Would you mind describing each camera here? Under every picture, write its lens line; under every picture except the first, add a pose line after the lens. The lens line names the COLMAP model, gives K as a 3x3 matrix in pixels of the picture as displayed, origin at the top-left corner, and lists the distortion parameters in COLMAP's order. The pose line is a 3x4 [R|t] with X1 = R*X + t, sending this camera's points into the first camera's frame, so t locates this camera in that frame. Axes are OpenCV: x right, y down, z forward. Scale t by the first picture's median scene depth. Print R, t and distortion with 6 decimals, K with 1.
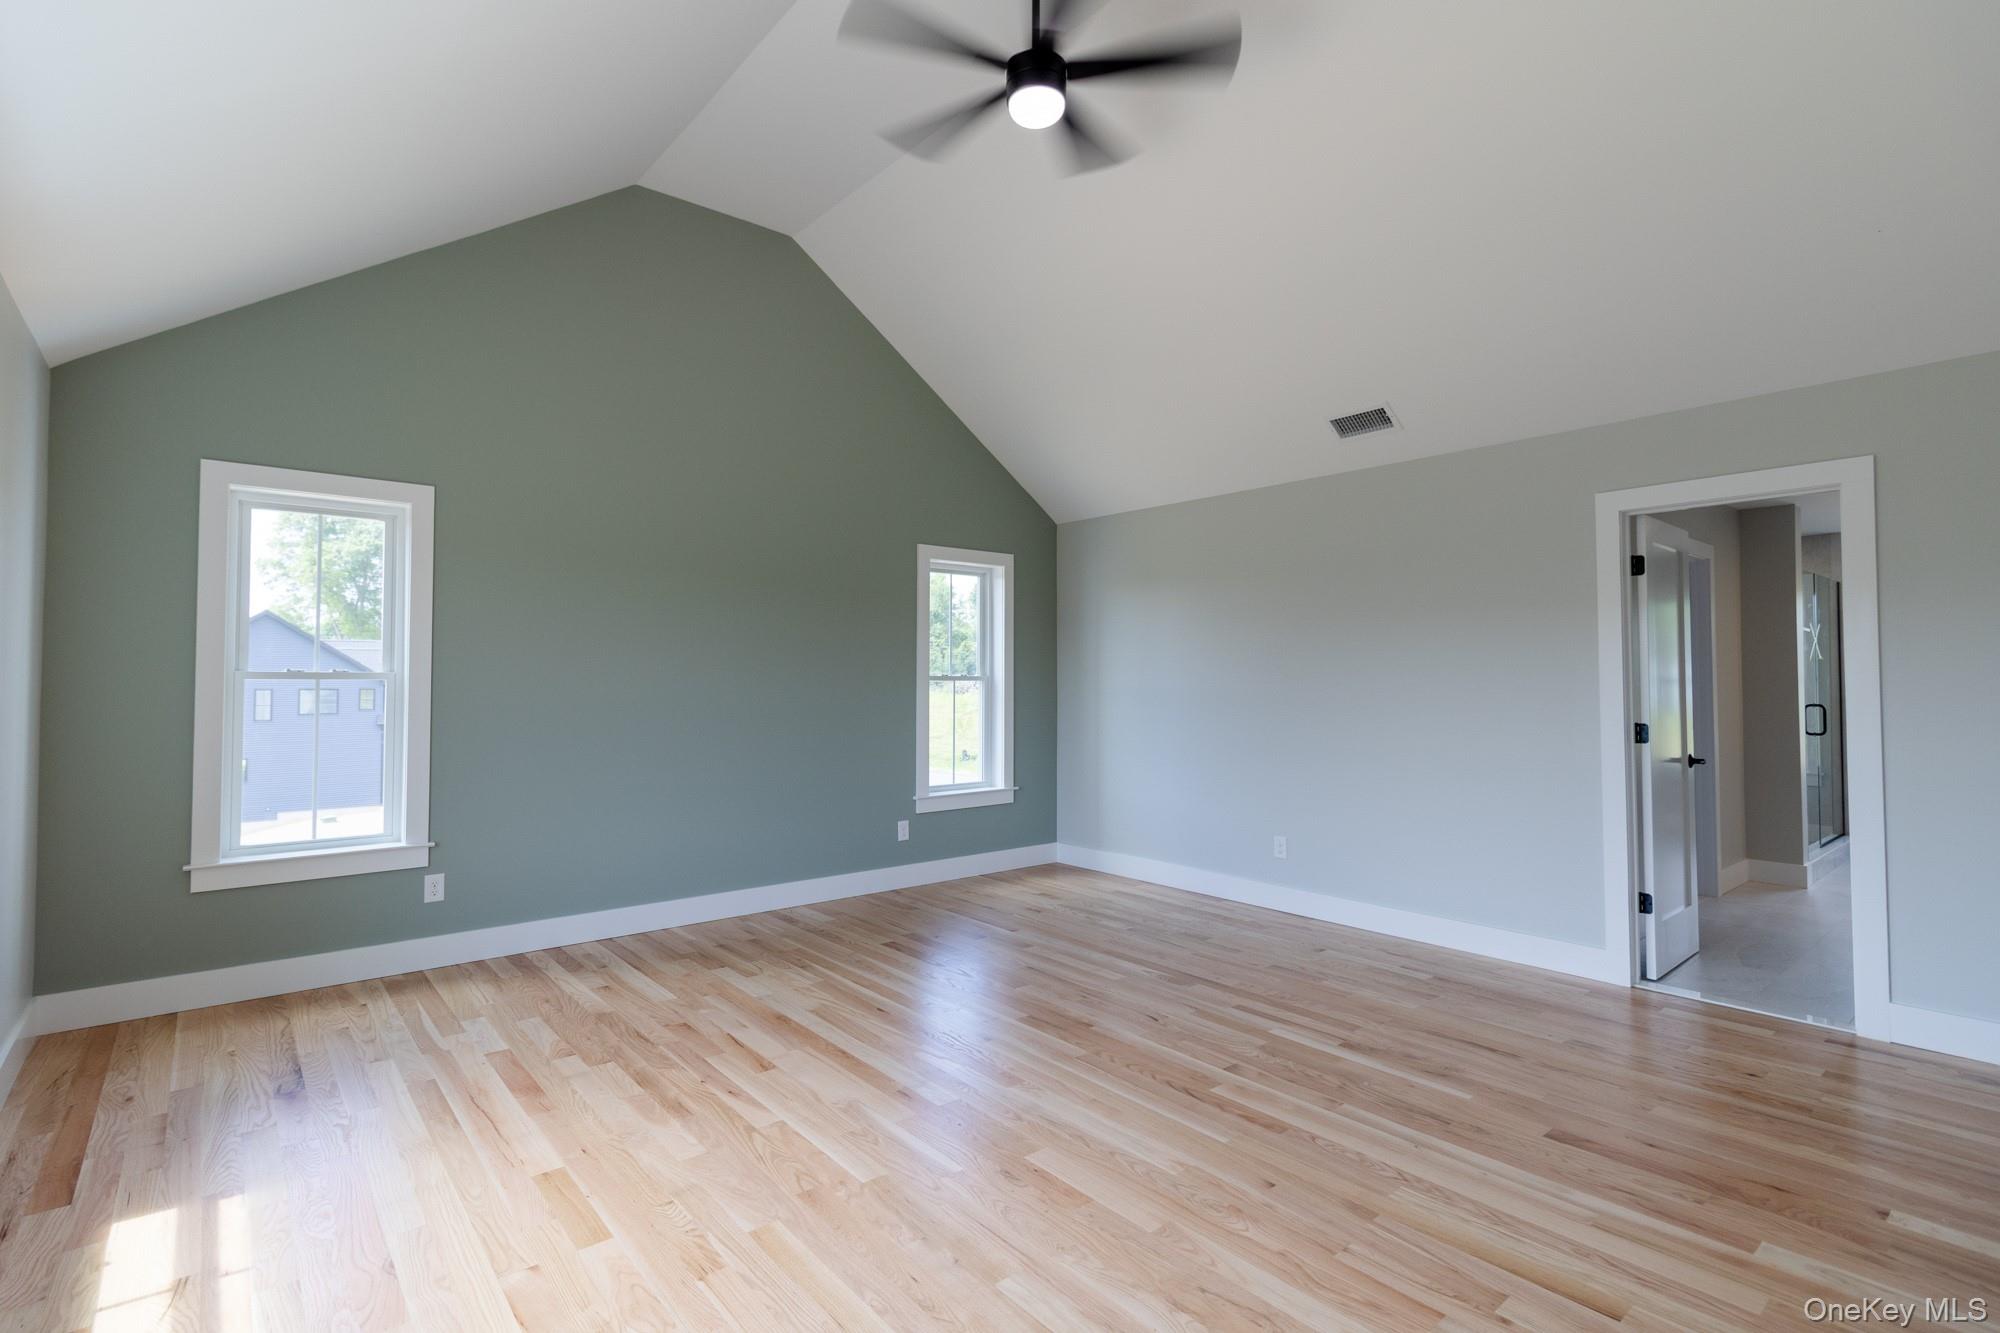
lens RADIAL K [[943.1, 0, 1003.3], [0, 943.1, 658.6], [0, 0, 1]] dist [0.001493, 0.000282]
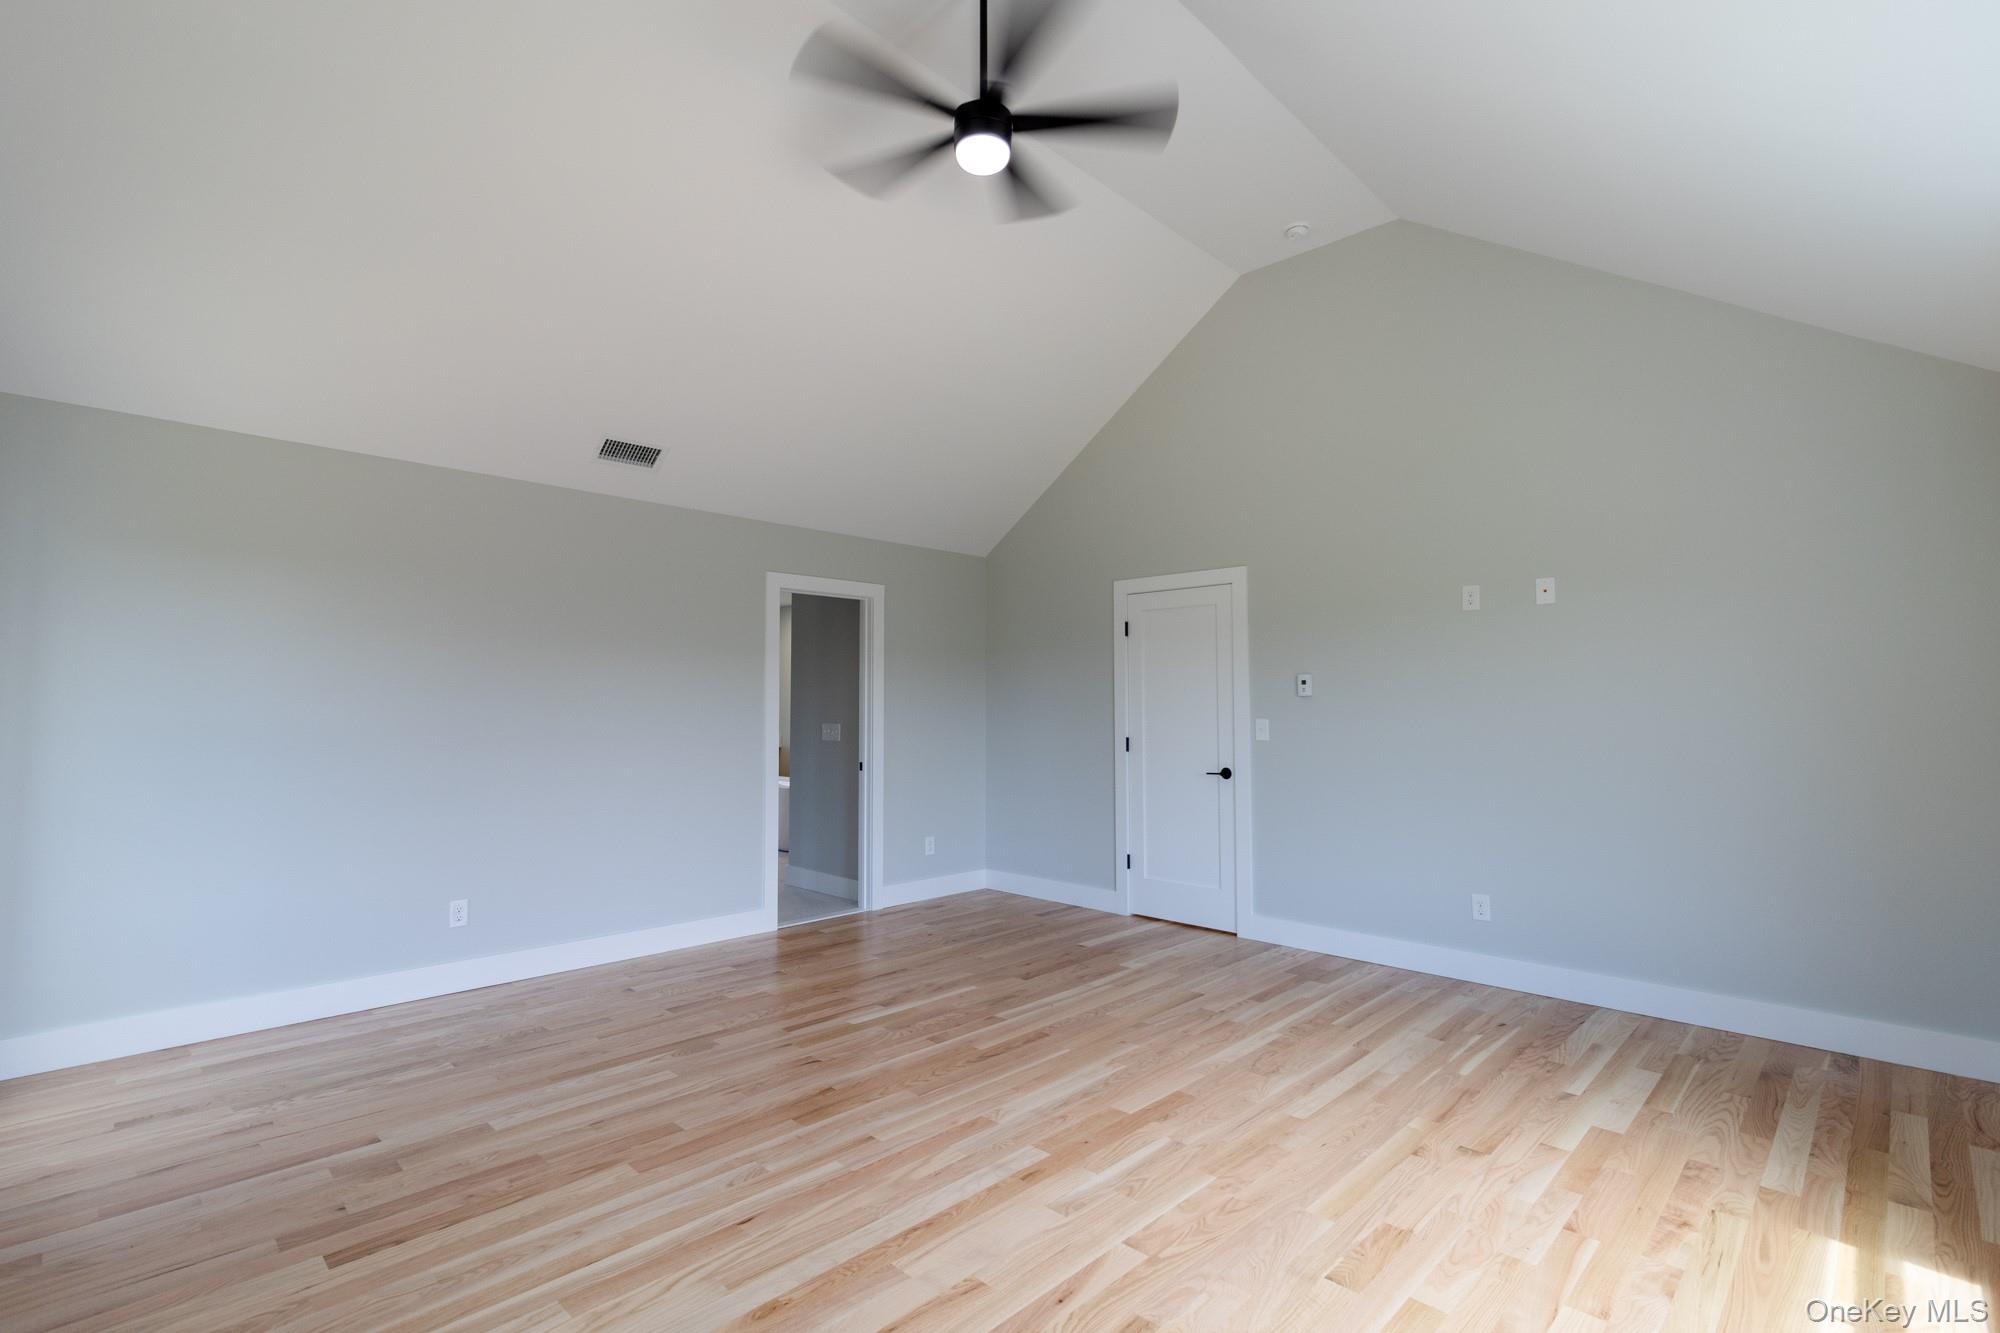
lens RADIAL K [[914.8, 0, 976.3], [0, 914.8, 657.1], [0, 0, 1]] dist [0.003793, 0.000203]
pose [[-0.088271, 0.058174, 0.994396, -0.935840], [-0.025846, 0.997823, -0.060669, 0.027334], [-0.995761, -0.031056, -0.086575, 1.081450]]
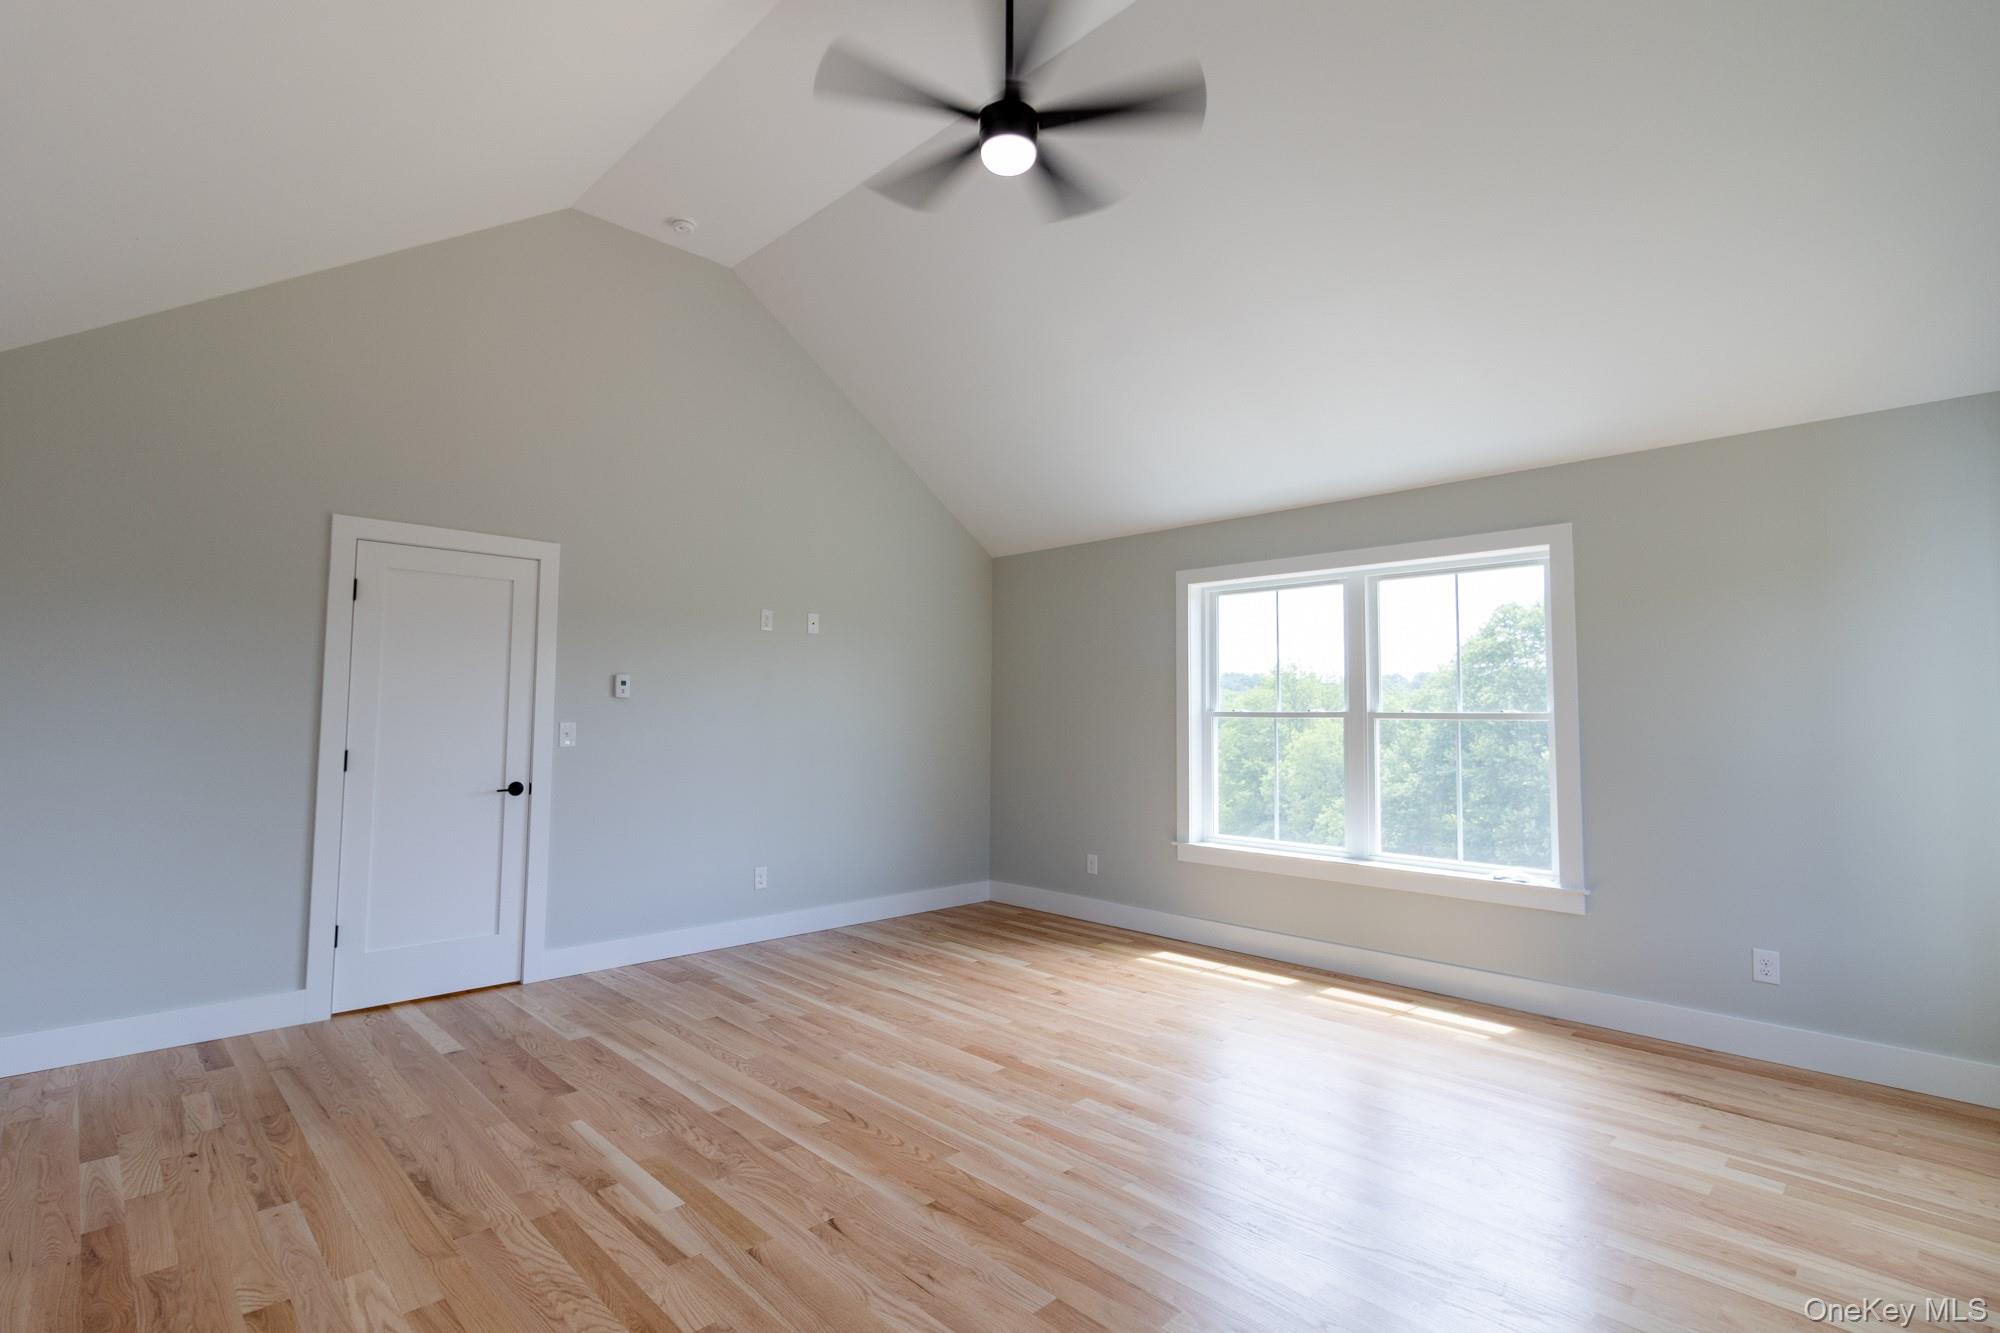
lens RADIAL K [[943.1, 0, 1003.3], [0, 943.1, 658.6], [0, 0, 1]] dist [0.001493, 0.000282]
pose [[-0.997012, -0.014105, -0.075950, 0.112976], [-0.007472, 0.996187, -0.086923, 0.050106], [0.076886, -0.086096, -0.993316, 1.980726]]
